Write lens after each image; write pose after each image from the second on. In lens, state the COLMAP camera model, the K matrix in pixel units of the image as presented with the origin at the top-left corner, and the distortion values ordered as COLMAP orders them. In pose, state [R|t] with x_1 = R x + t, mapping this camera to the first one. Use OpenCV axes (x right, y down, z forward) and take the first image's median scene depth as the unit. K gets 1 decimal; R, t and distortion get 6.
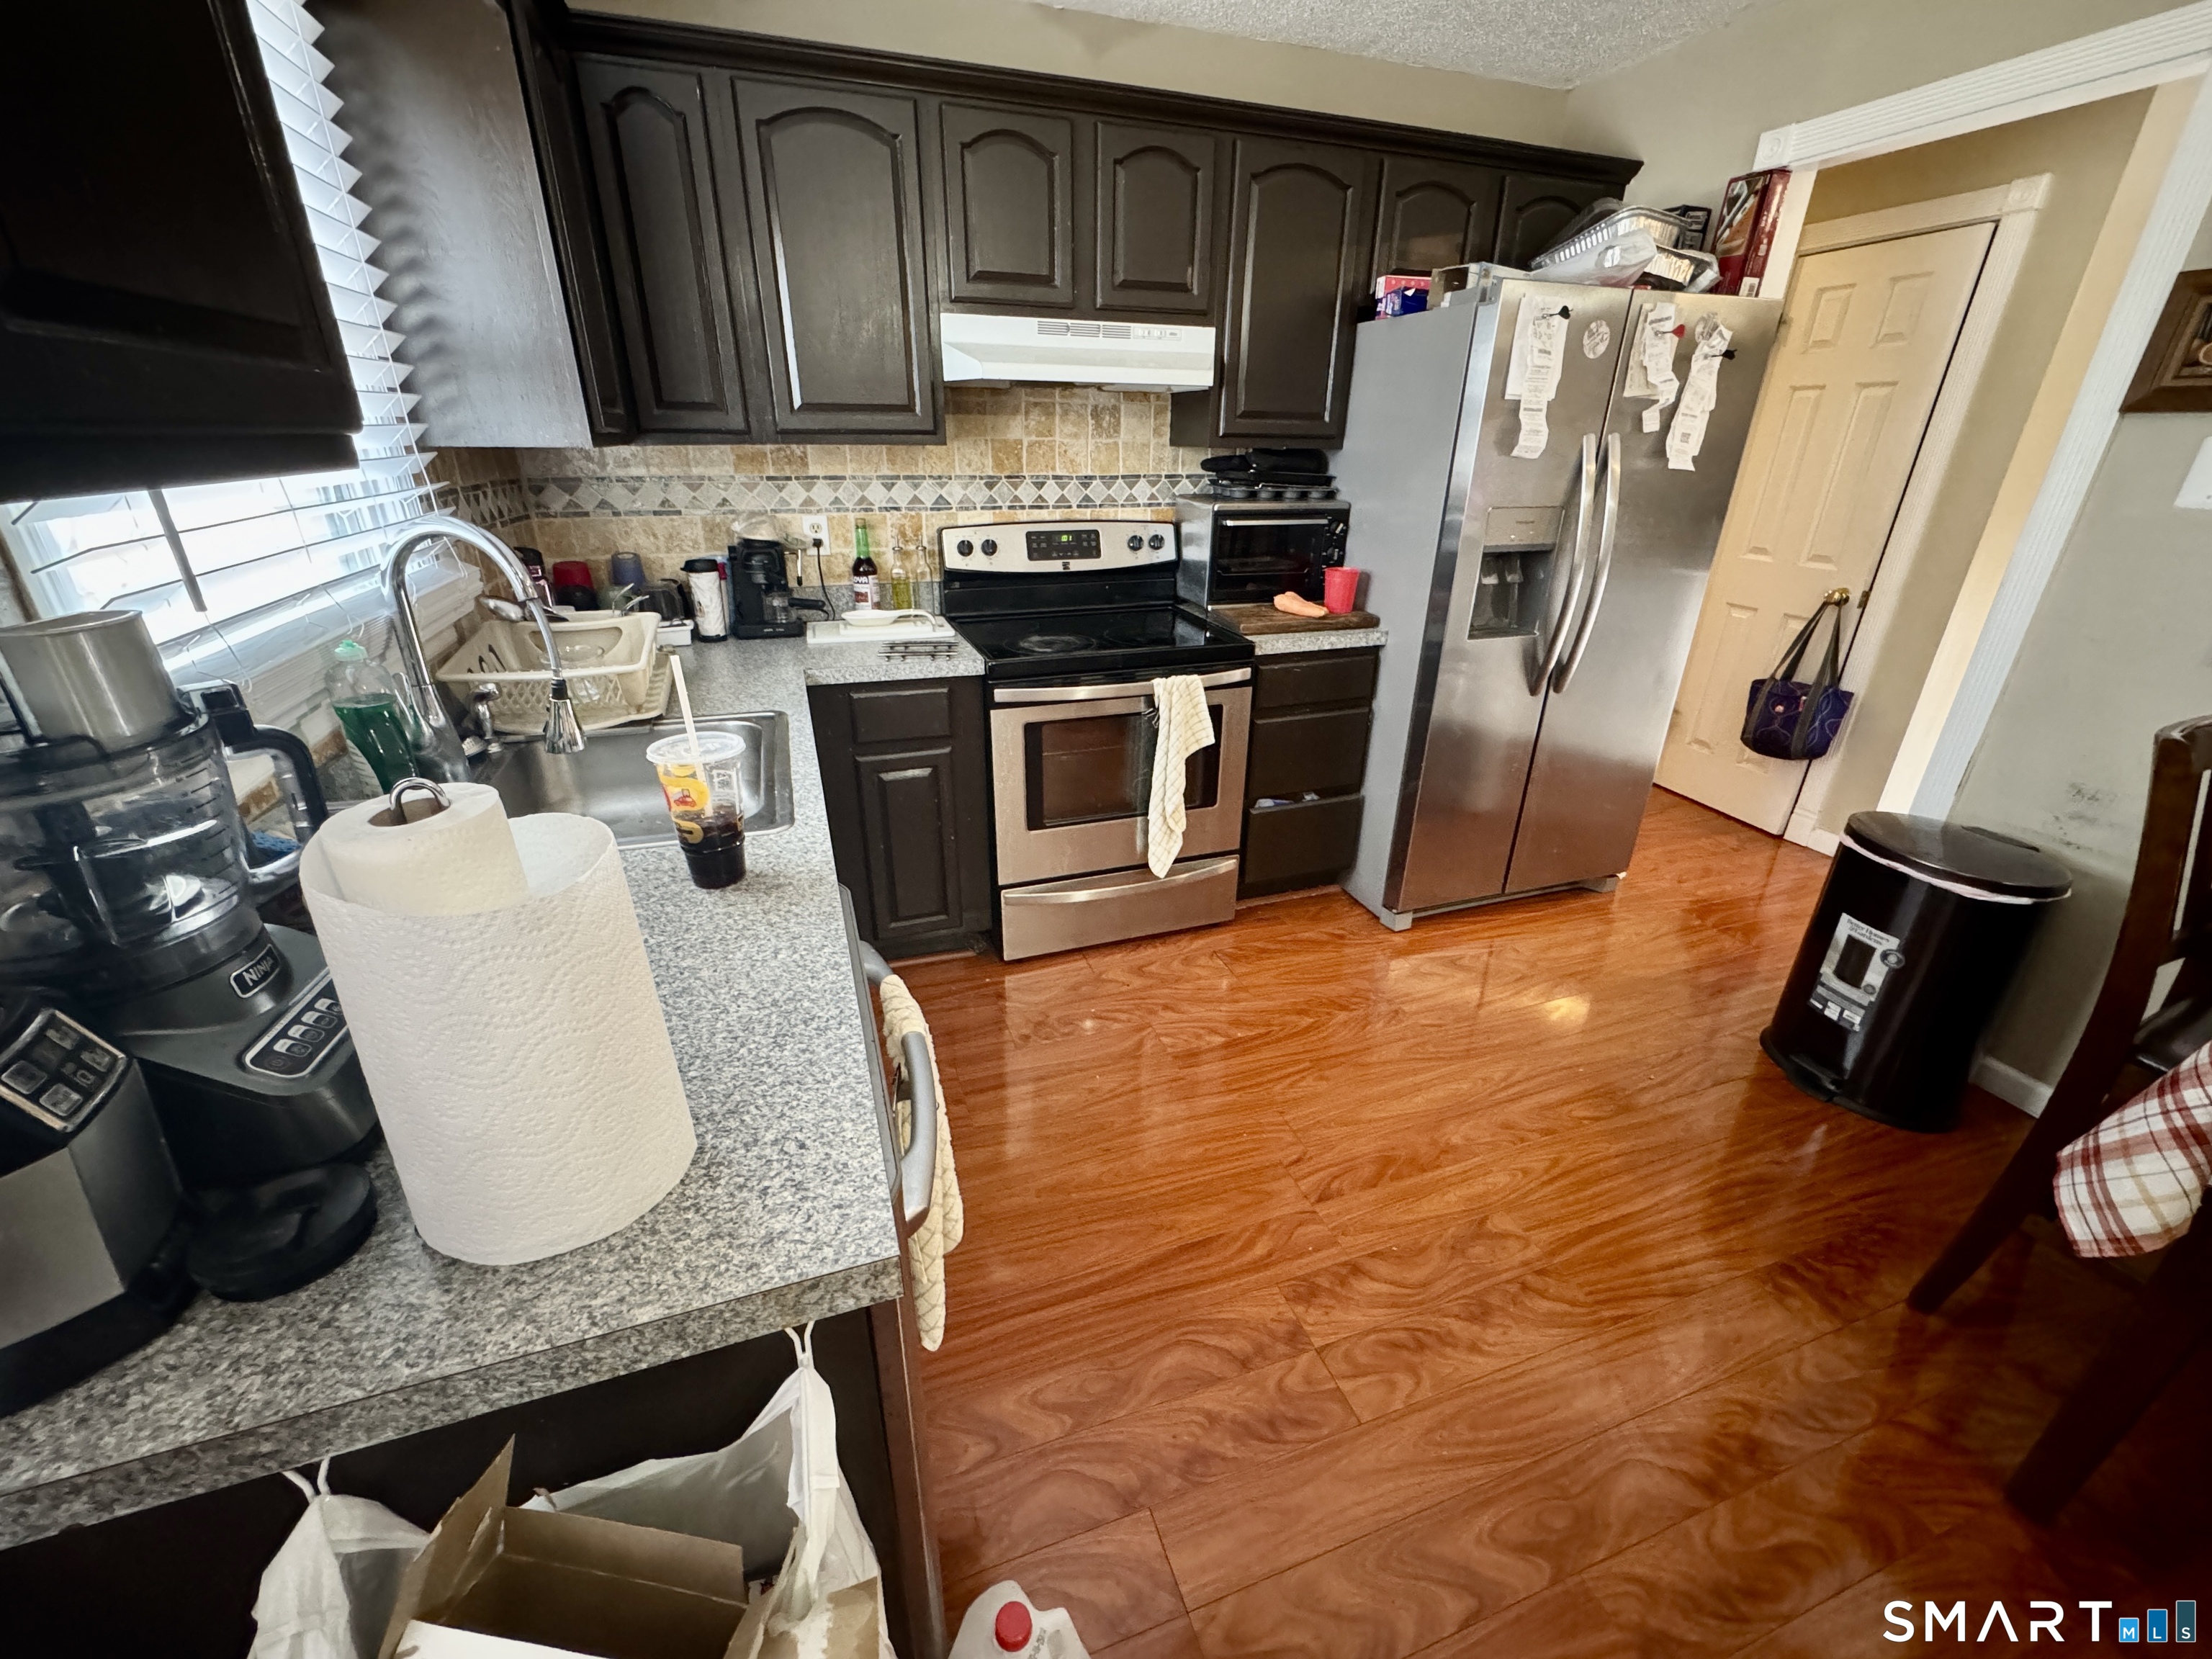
lens RADIAL K [[884.3, 0, 1110.0], [0, 884.3, 830.9], [0, 0, 1]] dist [-0.006124, 0.000322]
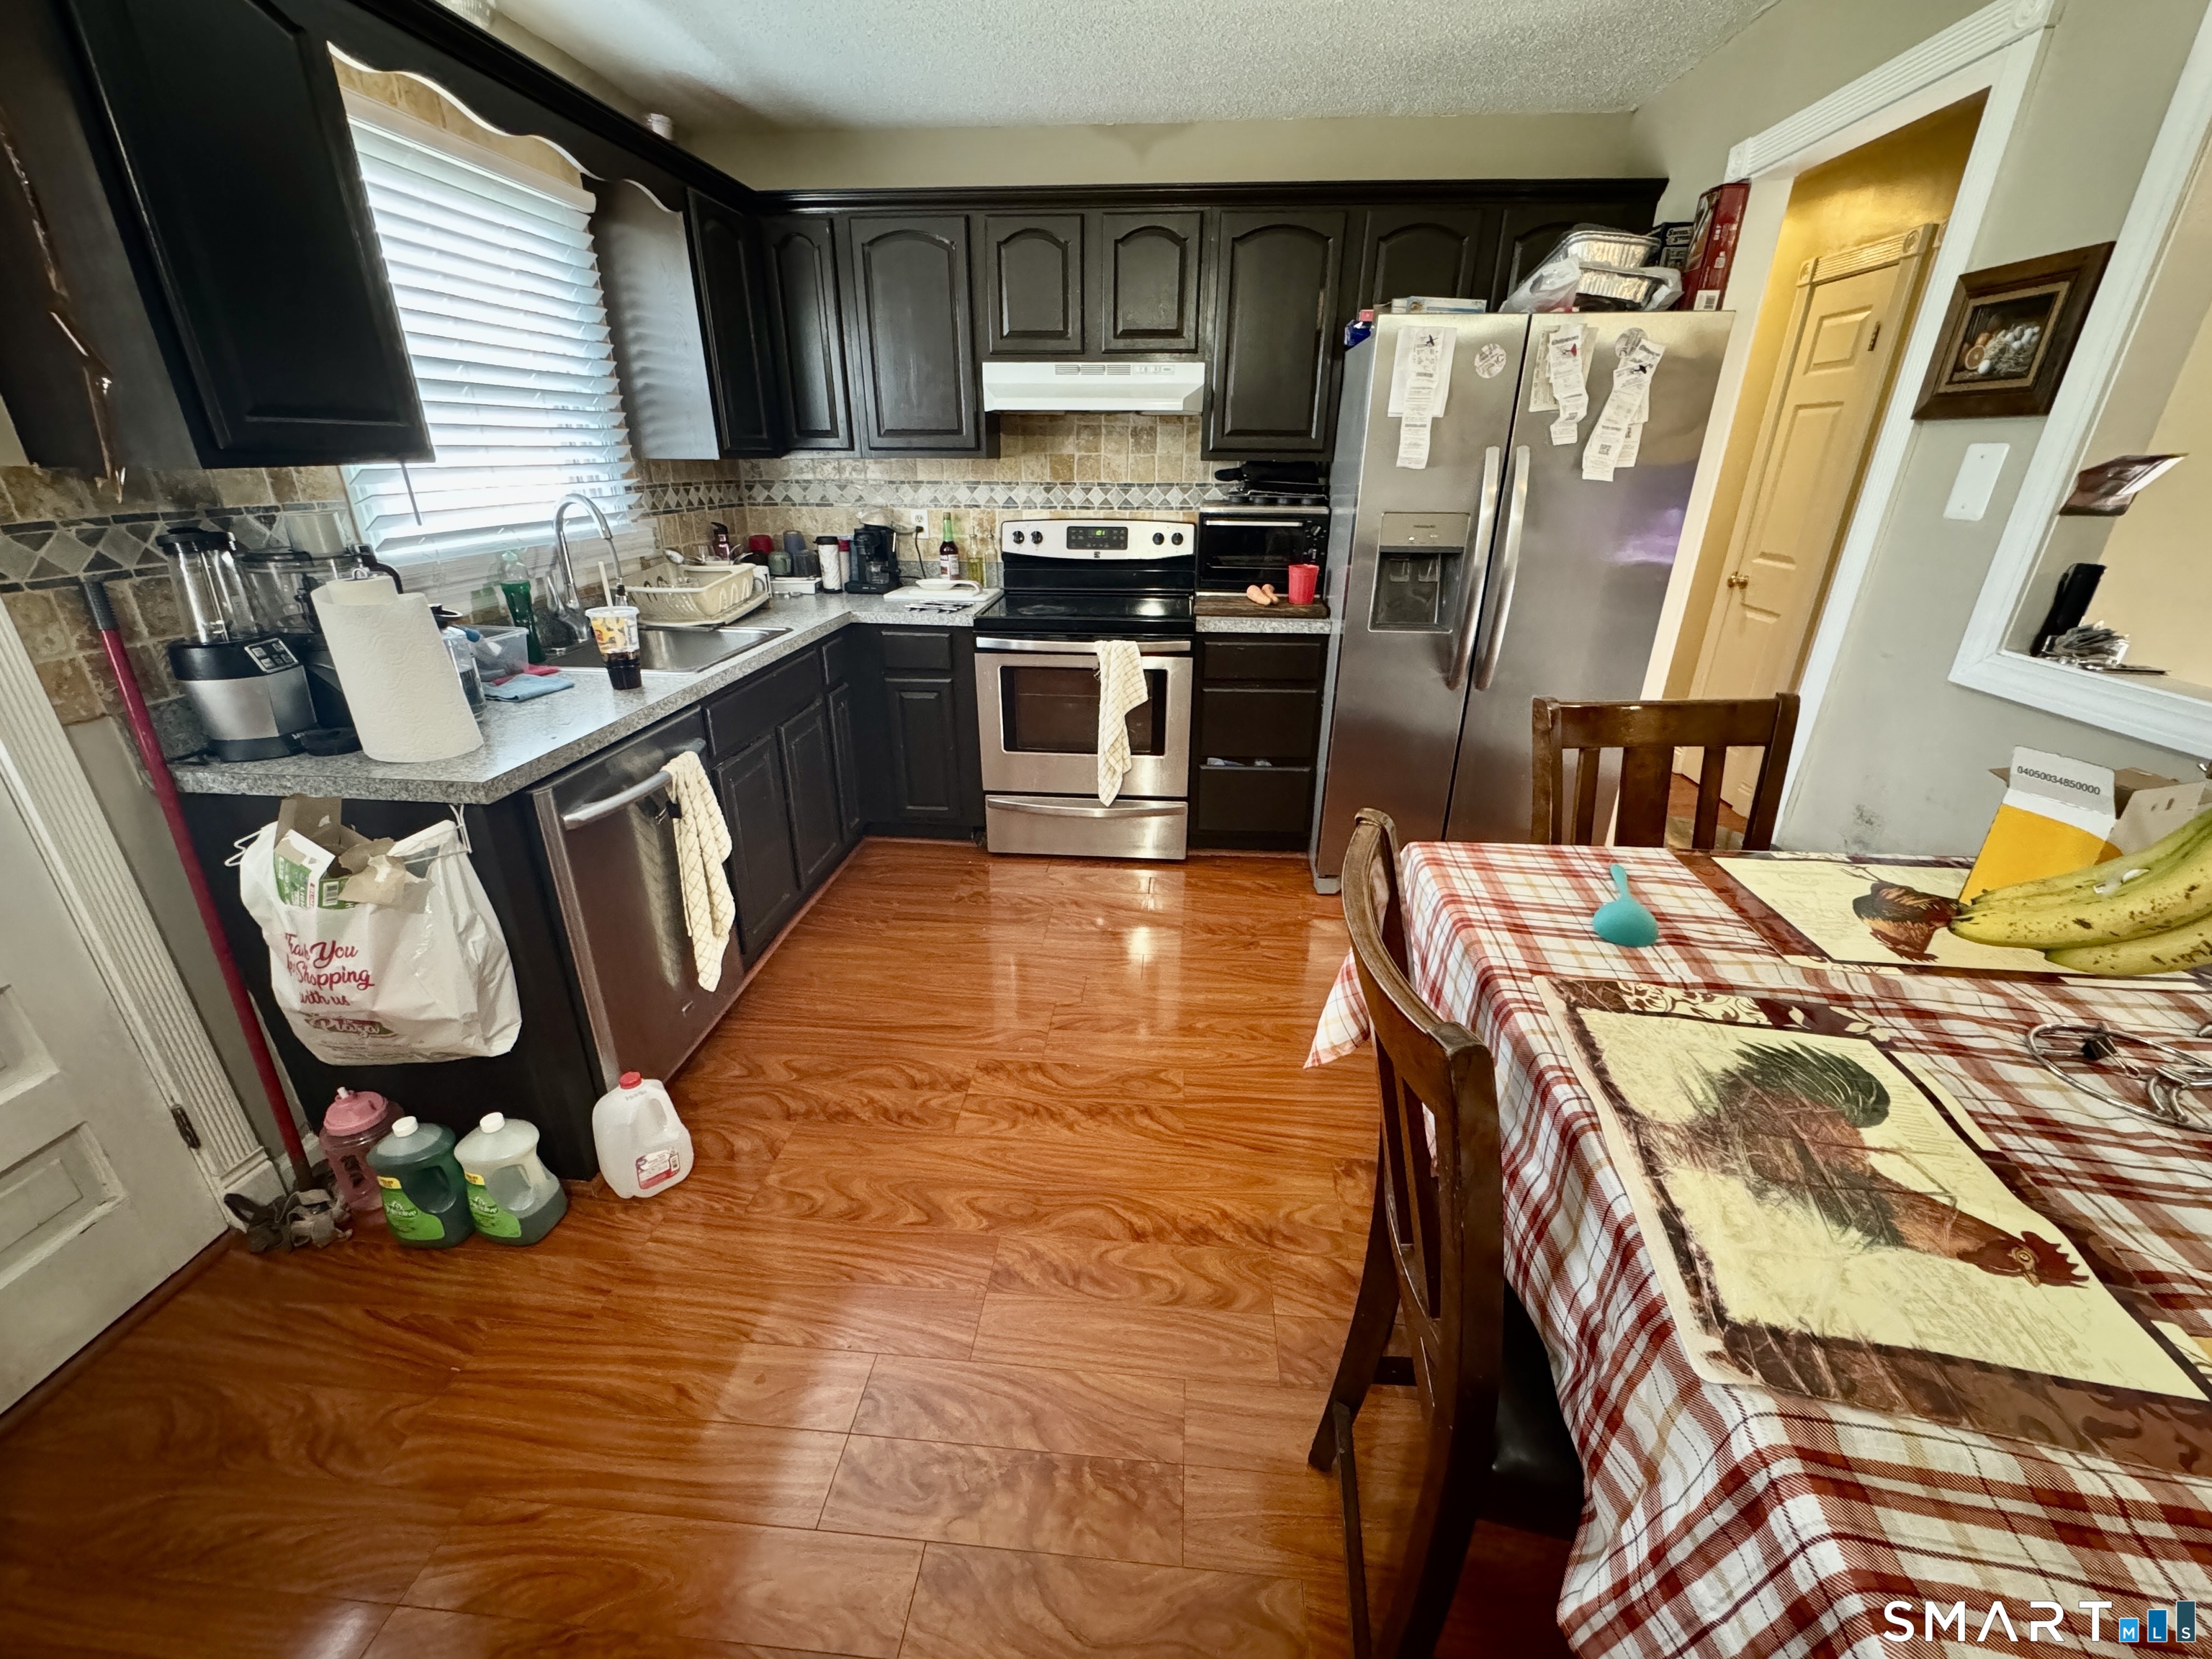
lens RADIAL K [[884.3, 0, 1108.5], [0, 884.3, 829.1], [0, 0, 1]] dist [-0.006124, 0.000322]
pose [[0.912048, 0.156762, -0.378937, 0.553817], [-0.163754, 0.986403, 0.013931, 0.069906], [0.375969, 0.049347, 0.925317, -0.145914]]
